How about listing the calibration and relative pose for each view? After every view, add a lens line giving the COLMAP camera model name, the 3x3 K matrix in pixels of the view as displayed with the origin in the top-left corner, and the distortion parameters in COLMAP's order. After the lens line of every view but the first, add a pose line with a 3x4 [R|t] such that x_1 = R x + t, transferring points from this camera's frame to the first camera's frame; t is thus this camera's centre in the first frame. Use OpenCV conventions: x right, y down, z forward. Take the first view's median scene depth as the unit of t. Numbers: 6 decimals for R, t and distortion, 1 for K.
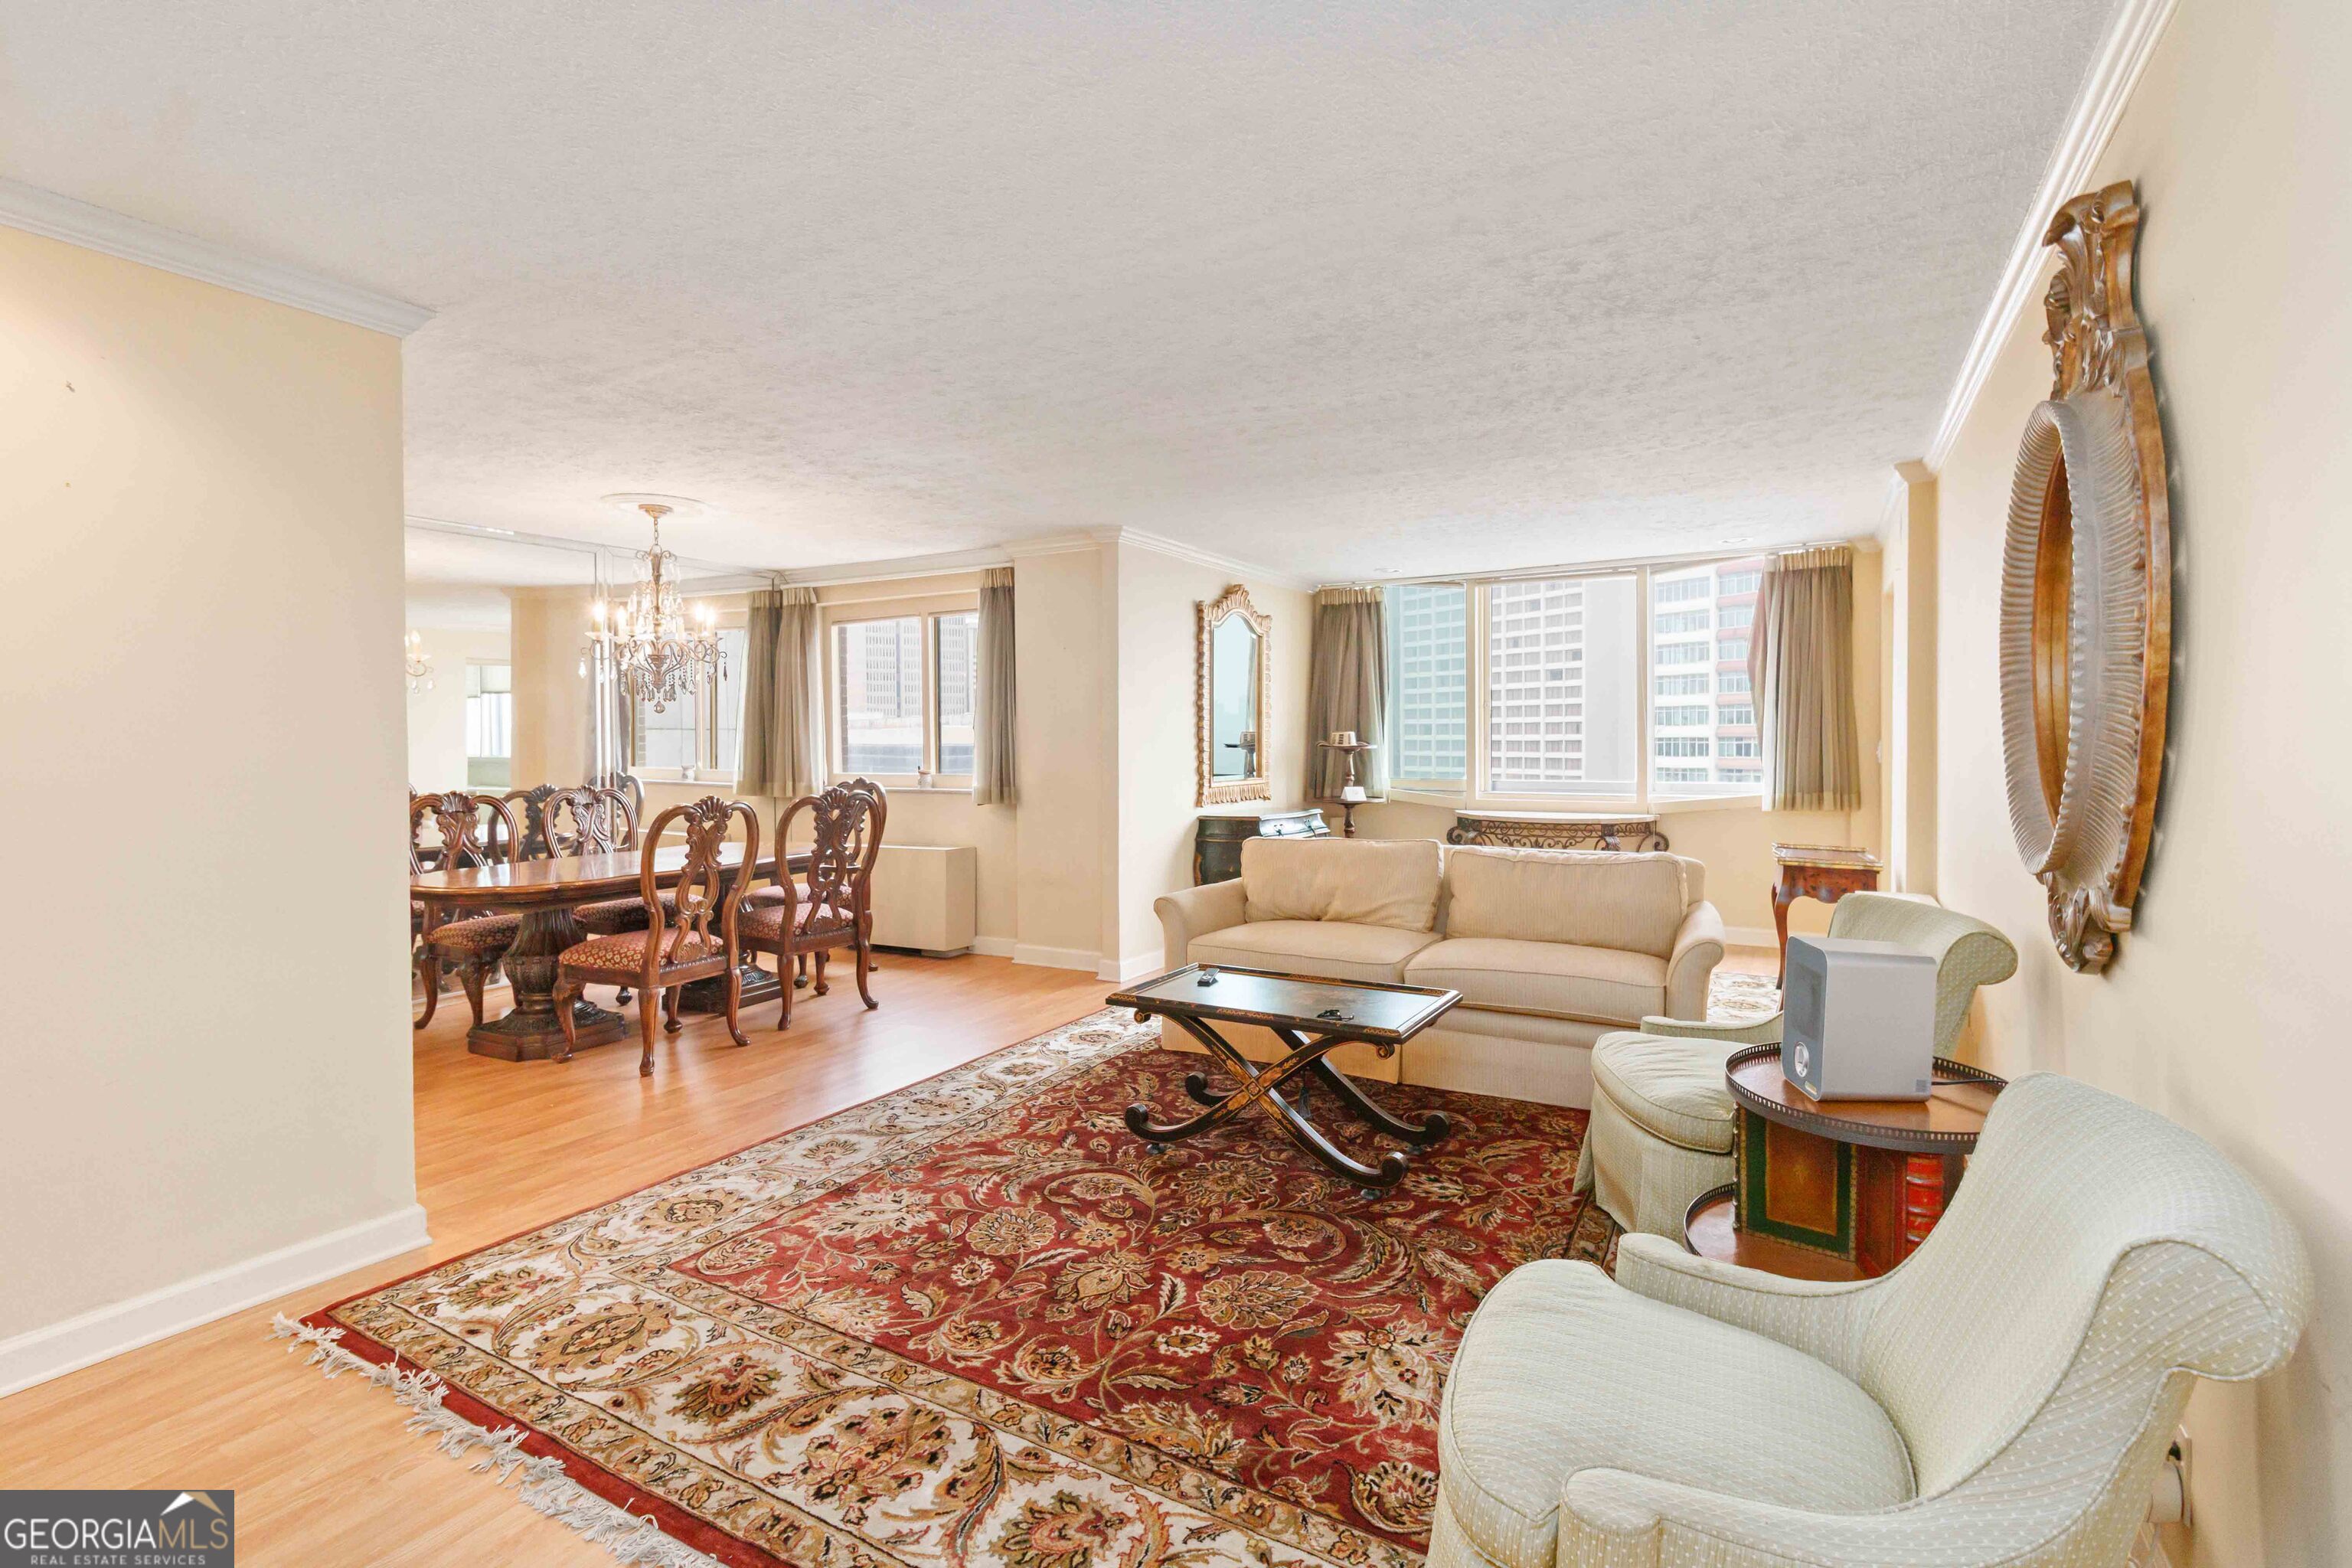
lens RADIAL K [[1124.0, 0, 1183.4], [0, 1124.0, 761.0], [0, 0, 1]] dist [0.005746, -0.003332]
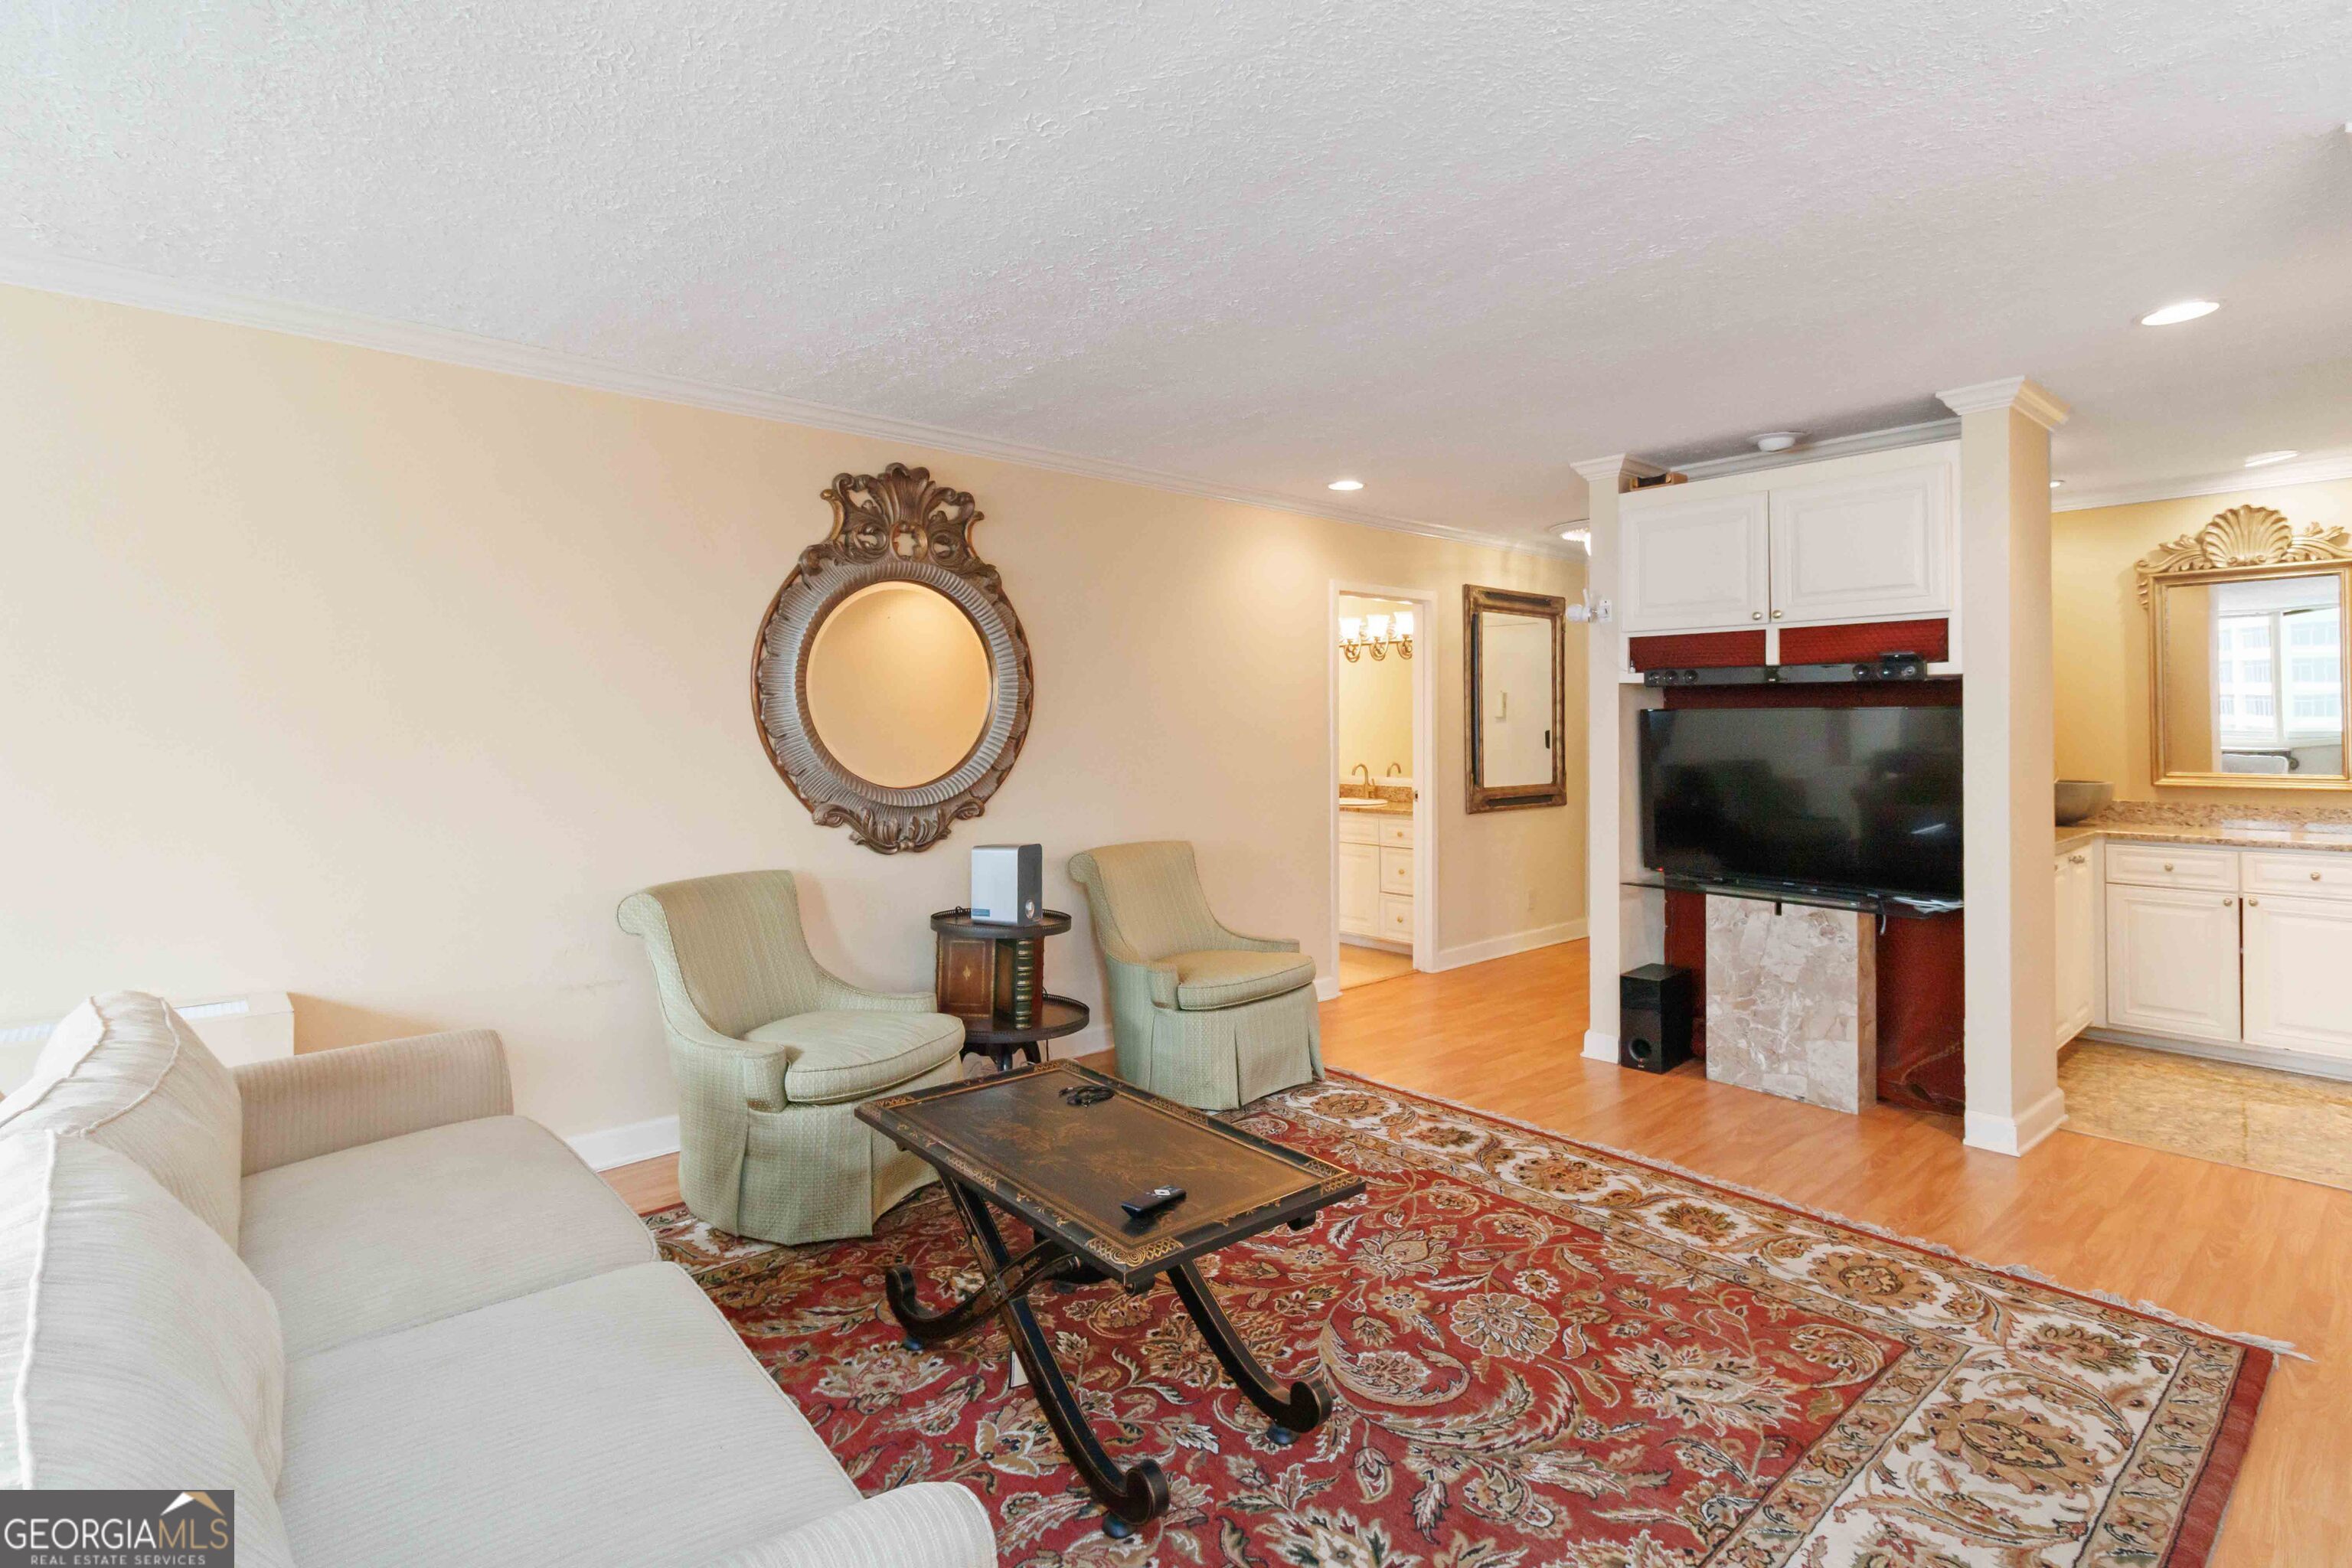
lens RADIAL K [[1124.0, 0, 1188.5], [0, 1124.0, 709.7], [0, 0, 1]] dist [0.005746, -0.003332]
pose [[-0.946607, 0.011104, 0.322199, -0.205372], [0.012199, 0.999925, 0.001378, -0.043833], [-0.322160, 0.005235, -0.946671, 1.867410]]
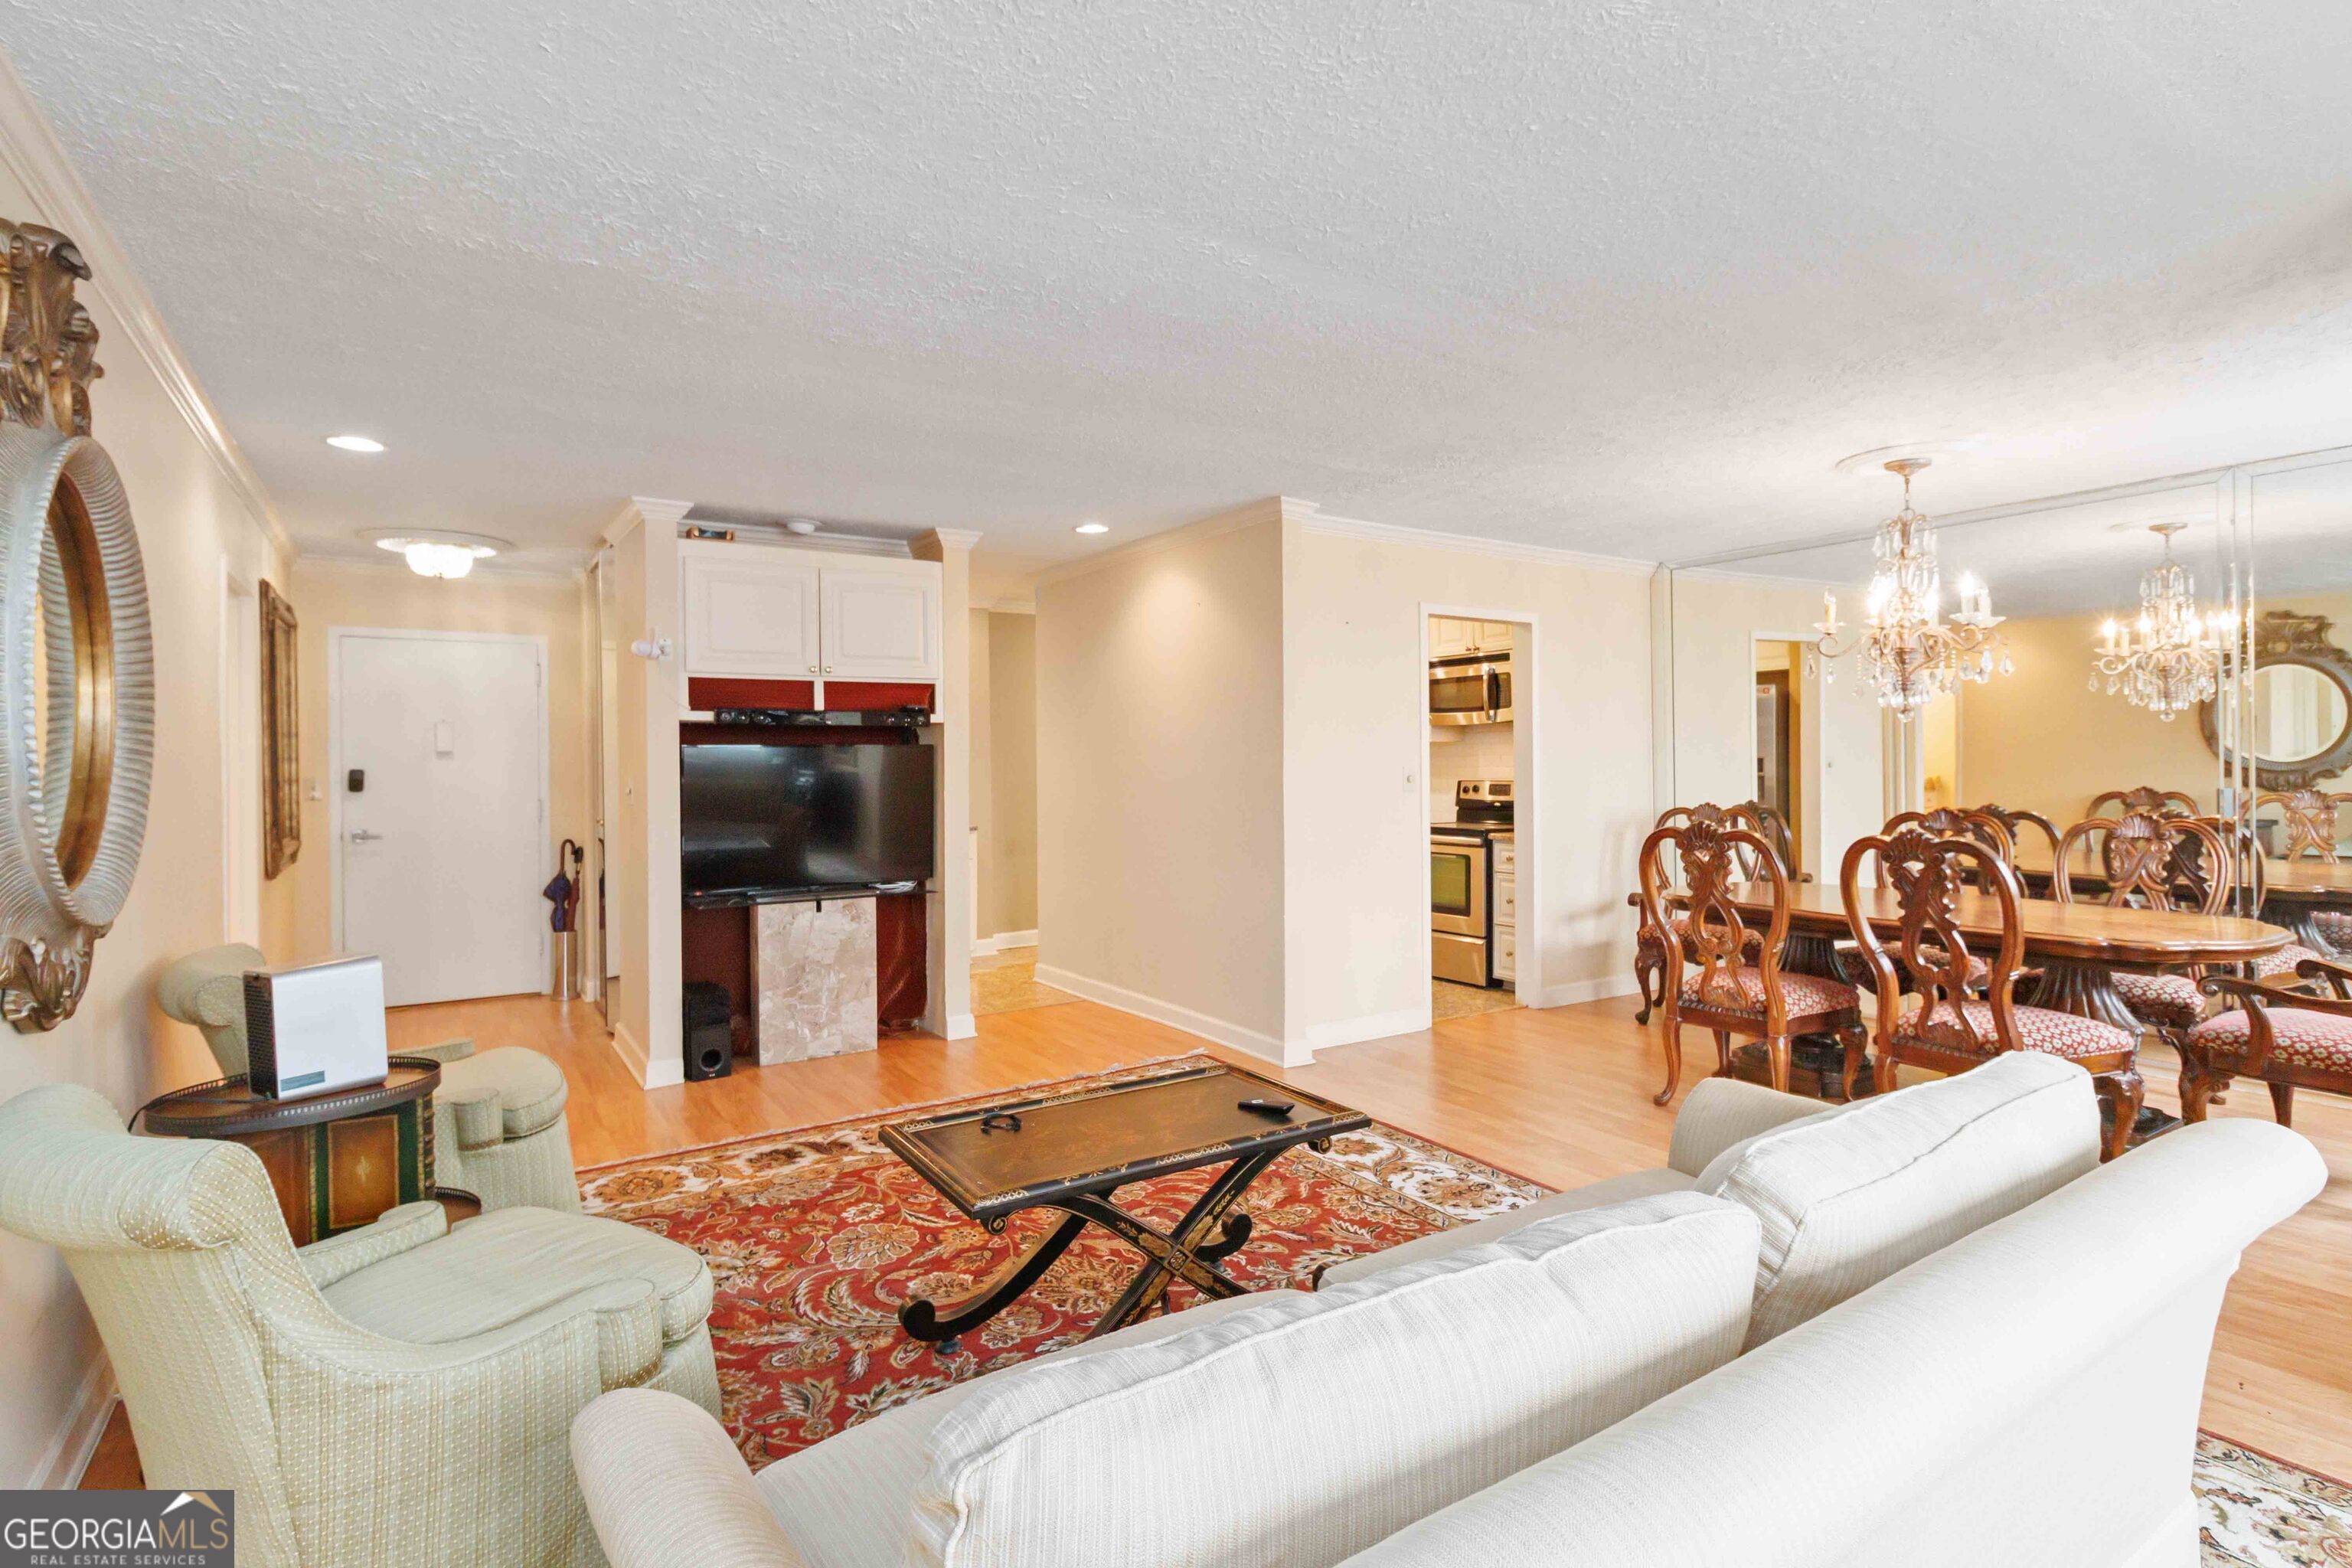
lens RADIAL K [[1124.0, 0, 1181.6], [0, 1124.0, 768.1], [0, 0, 1]] dist [0.005746, -0.003332]
pose [[-0.451631, 0.018620, -0.892010, 0.841618], [-0.005597, 0.999703, 0.023702, -0.044464], [0.892187, 0.015697, -0.451393, 1.590453]]
